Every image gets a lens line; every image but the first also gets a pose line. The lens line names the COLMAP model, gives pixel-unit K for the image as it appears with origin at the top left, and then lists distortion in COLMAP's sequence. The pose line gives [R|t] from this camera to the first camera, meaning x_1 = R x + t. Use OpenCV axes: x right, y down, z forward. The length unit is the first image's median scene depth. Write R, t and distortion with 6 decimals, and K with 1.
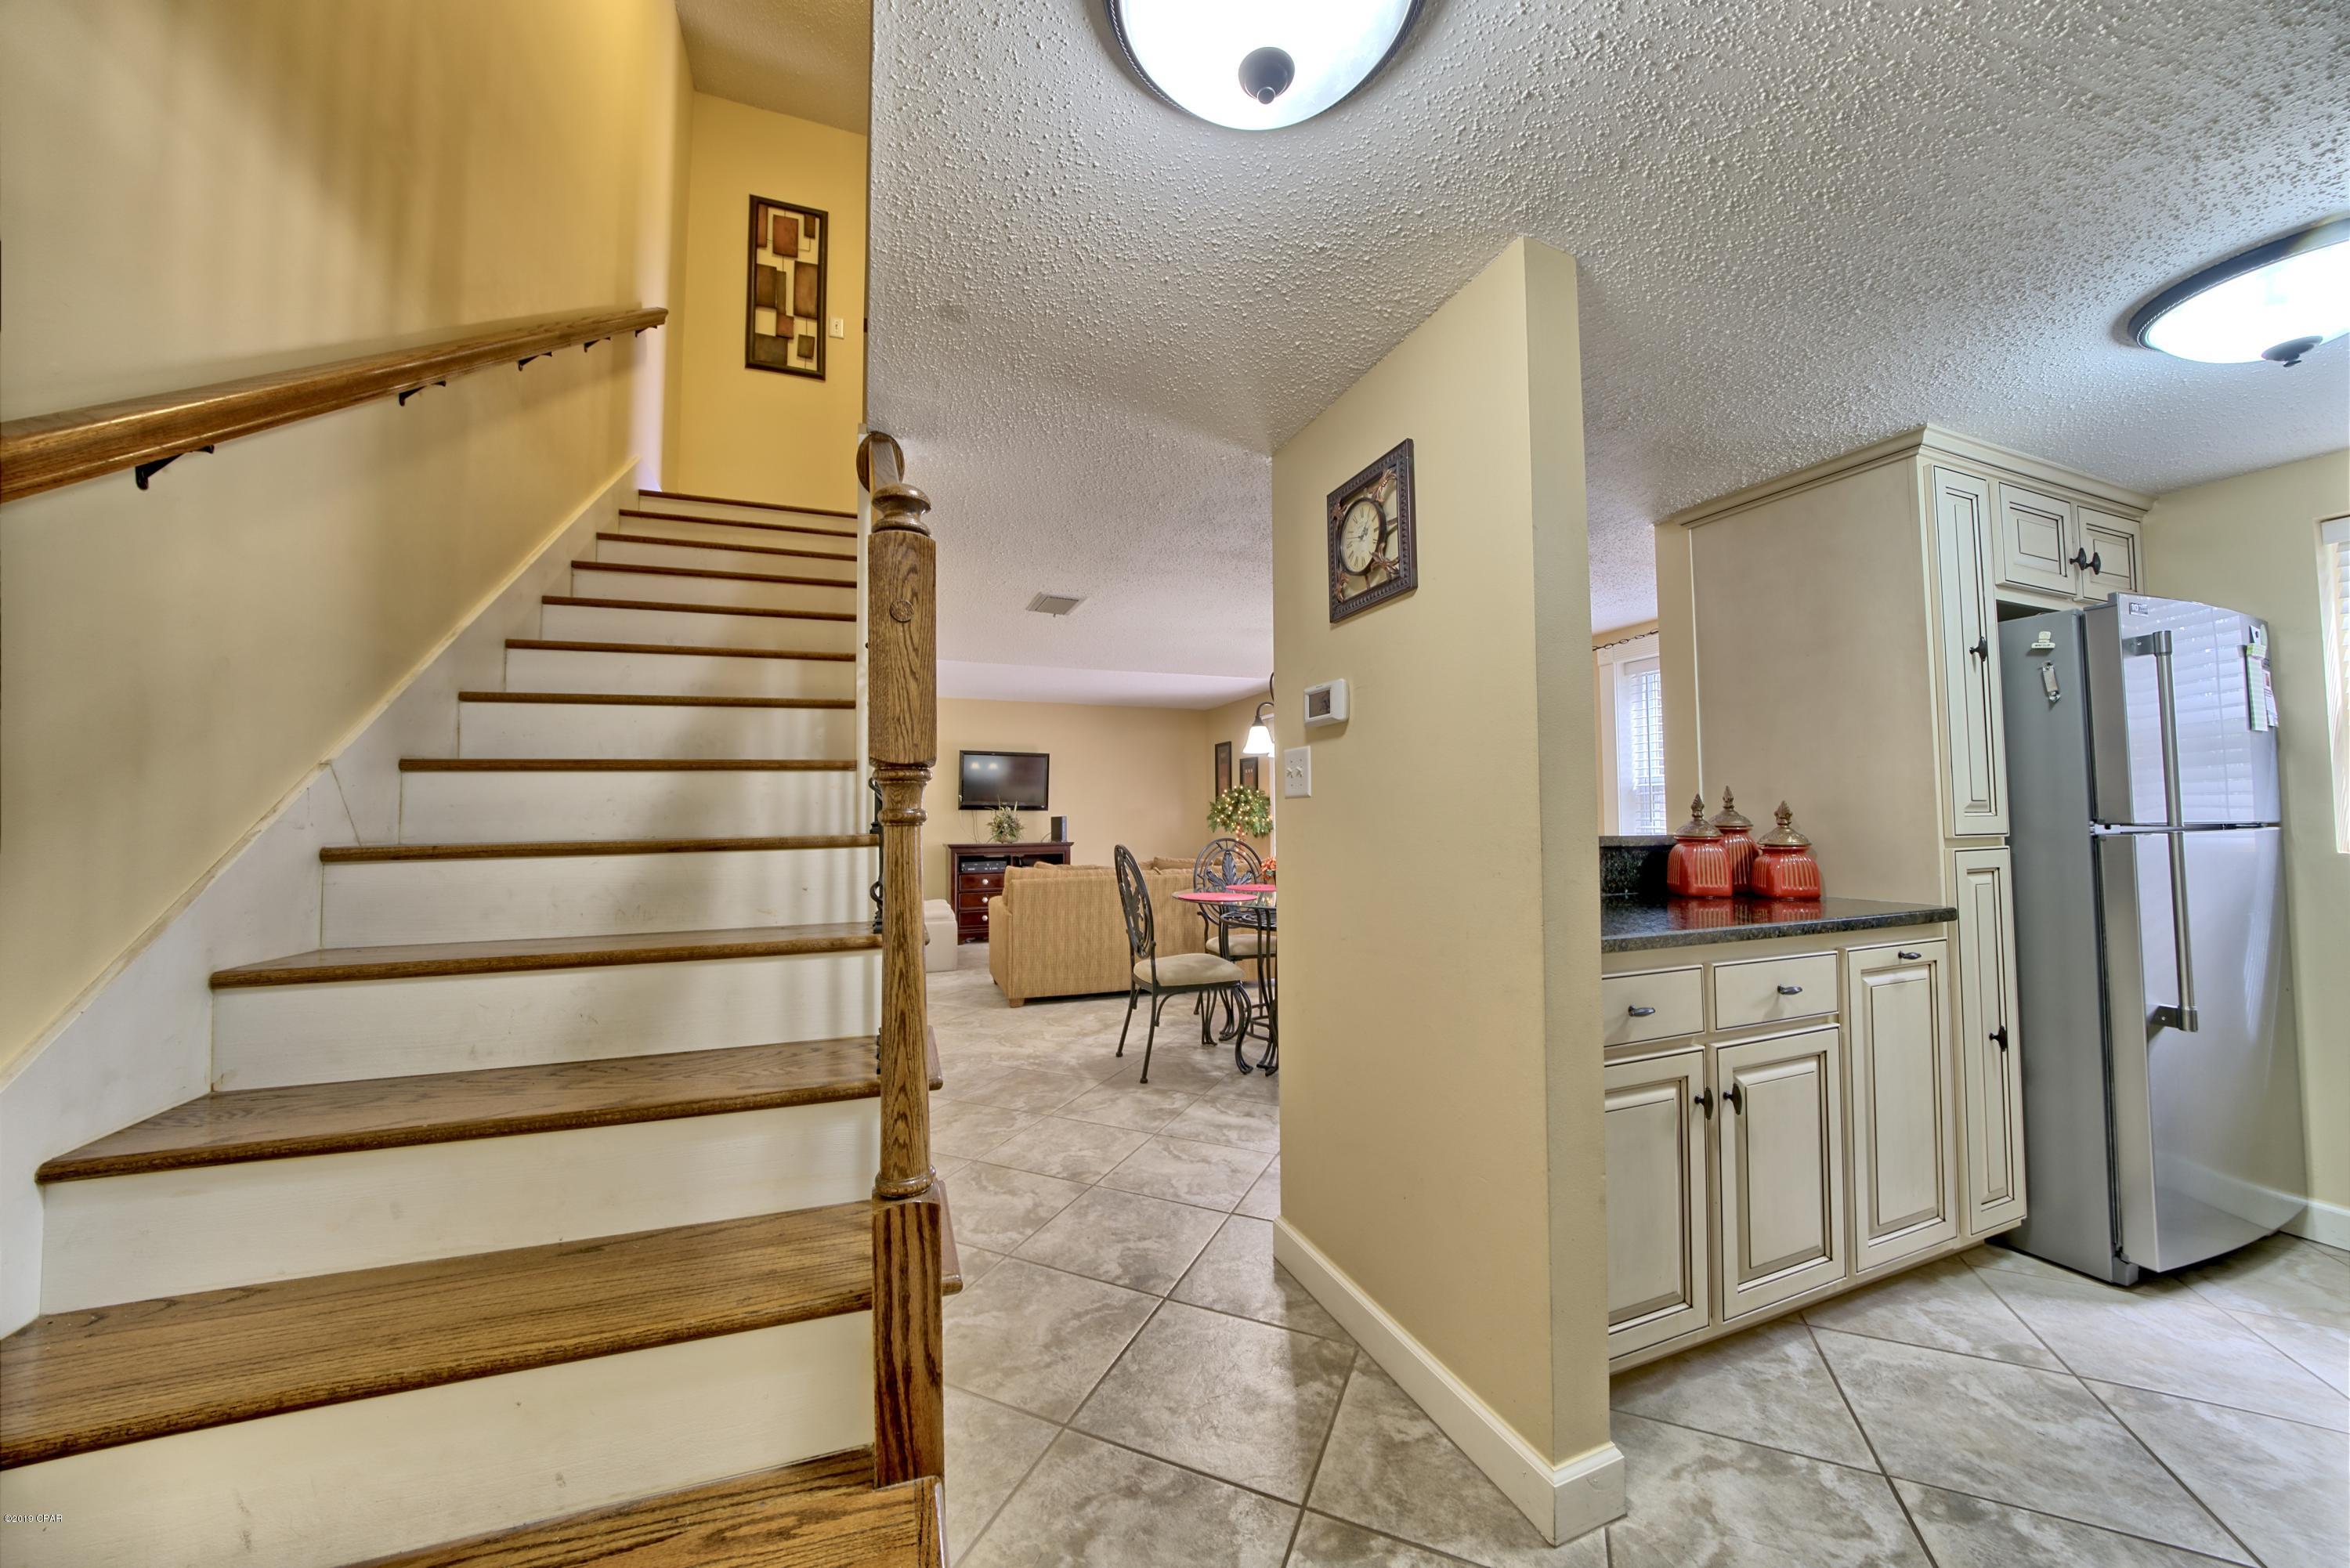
lens RADIAL K [[813.6, 0, 1165.9], [0, 813.6, 782.9], [0, 0, 1]] dist [-0.025453, 0.002603]
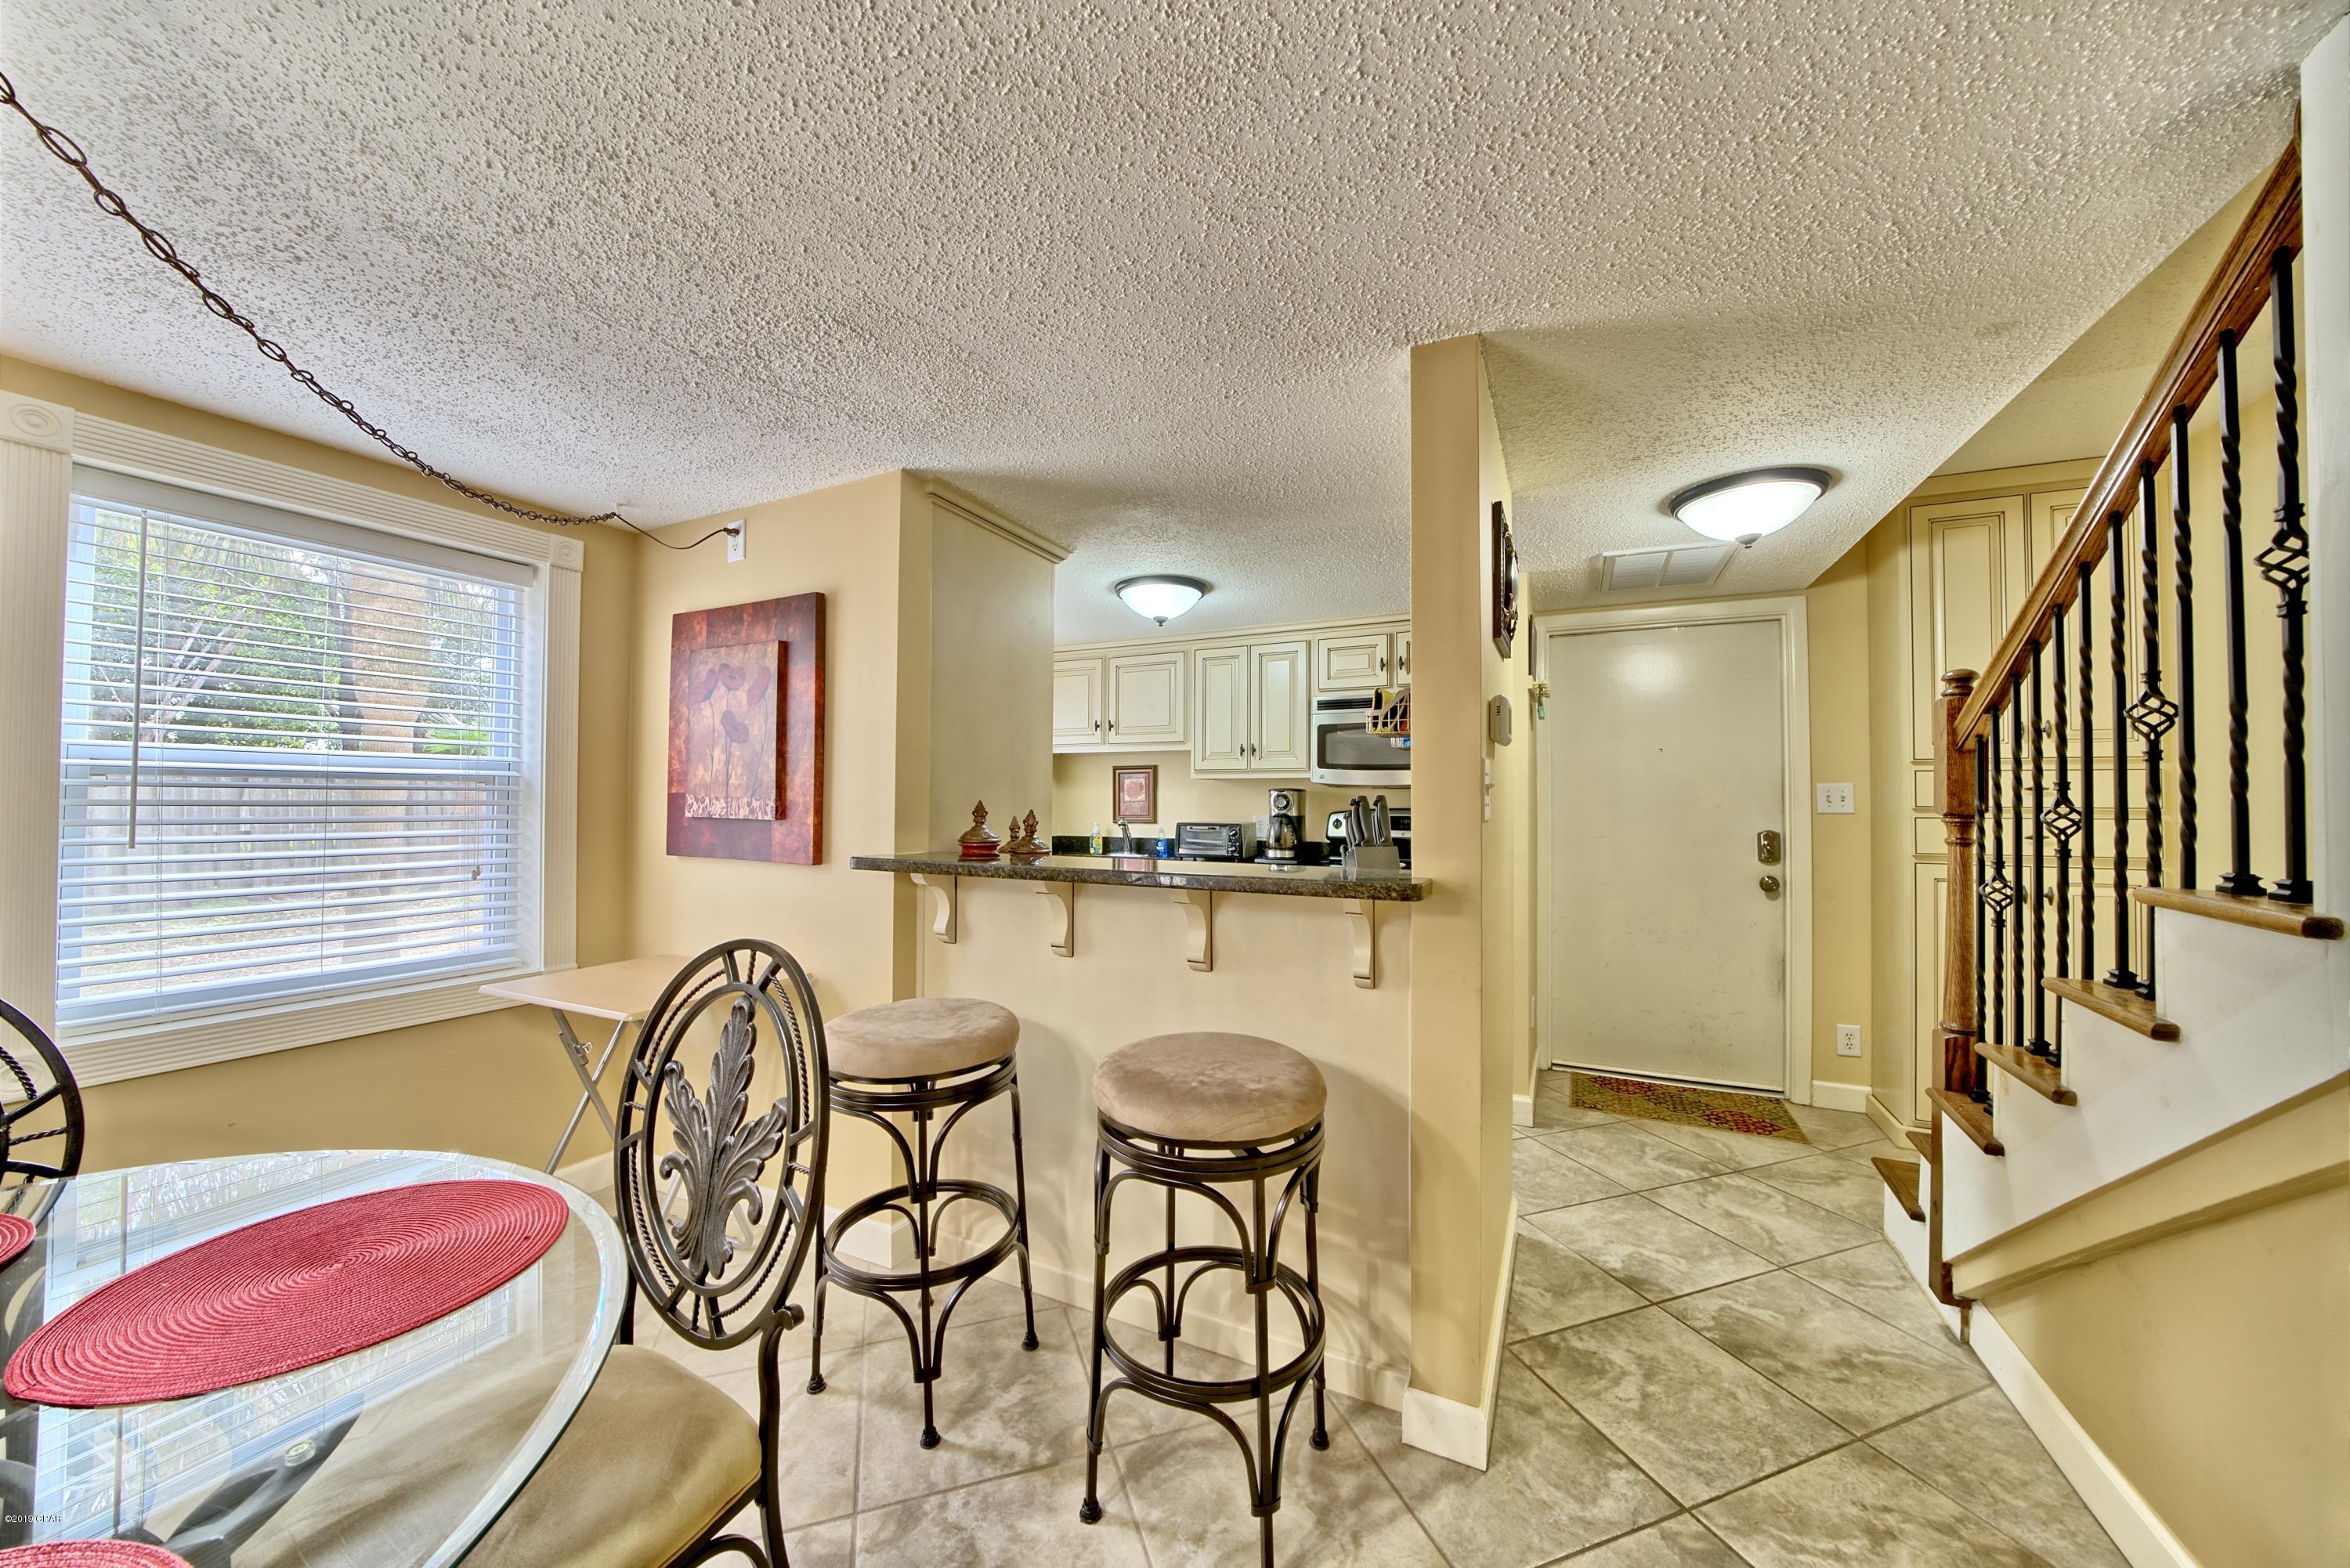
lens RADIAL K [[811.8, 0, 1170.7], [0, 811.8, 786.1], [0, 0, 1]] dist [-0.025881, 0.002265]
pose [[-0.683849, 0.015019, 0.729469, -0.165612], [-0.033689, 0.998072, -0.052130, 0.028400], [-0.728846, -0.060224, -0.682024, 1.467352]]
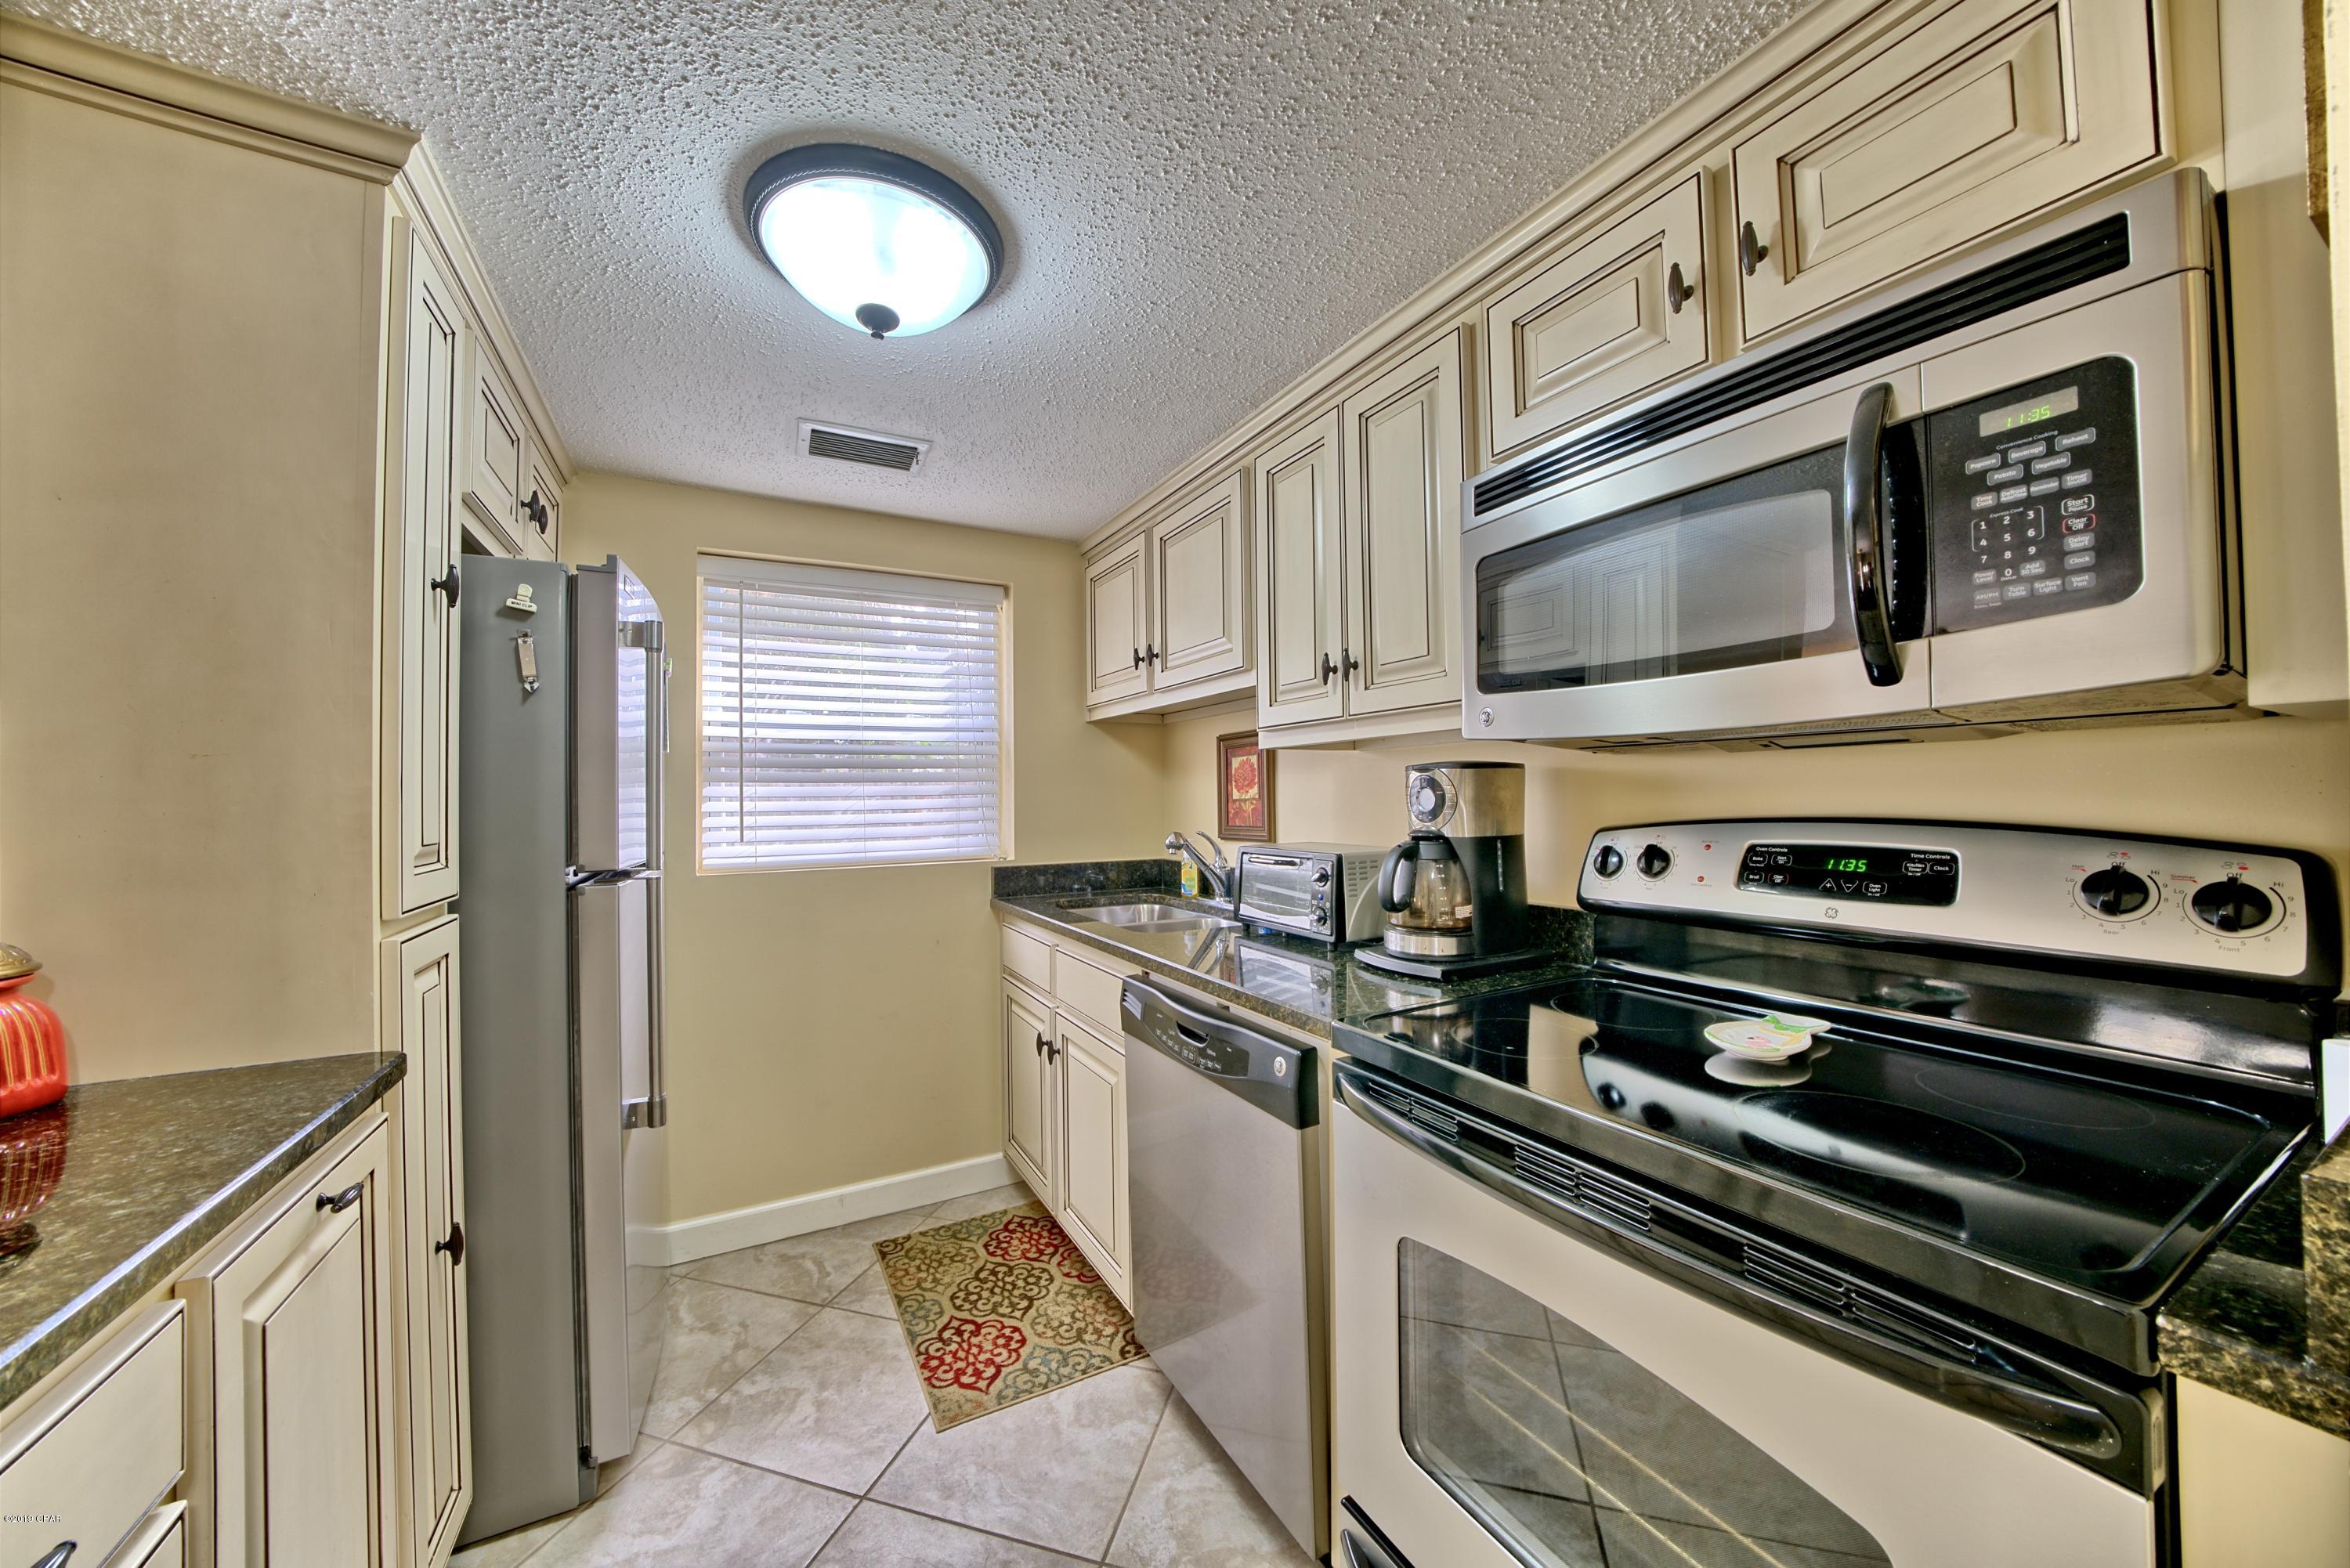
lens RADIAL K [[811.8, 0, 1170.7], [0, 811.8, 786.1], [0, 0, 1]] dist [-0.025881, 0.002265]
pose [[-0.135691, 0.022020, 0.990506, 0.310232], [-0.035464, 0.999004, -0.027067, -0.019283], [-0.990116, -0.038800, -0.134775, 0.449874]]
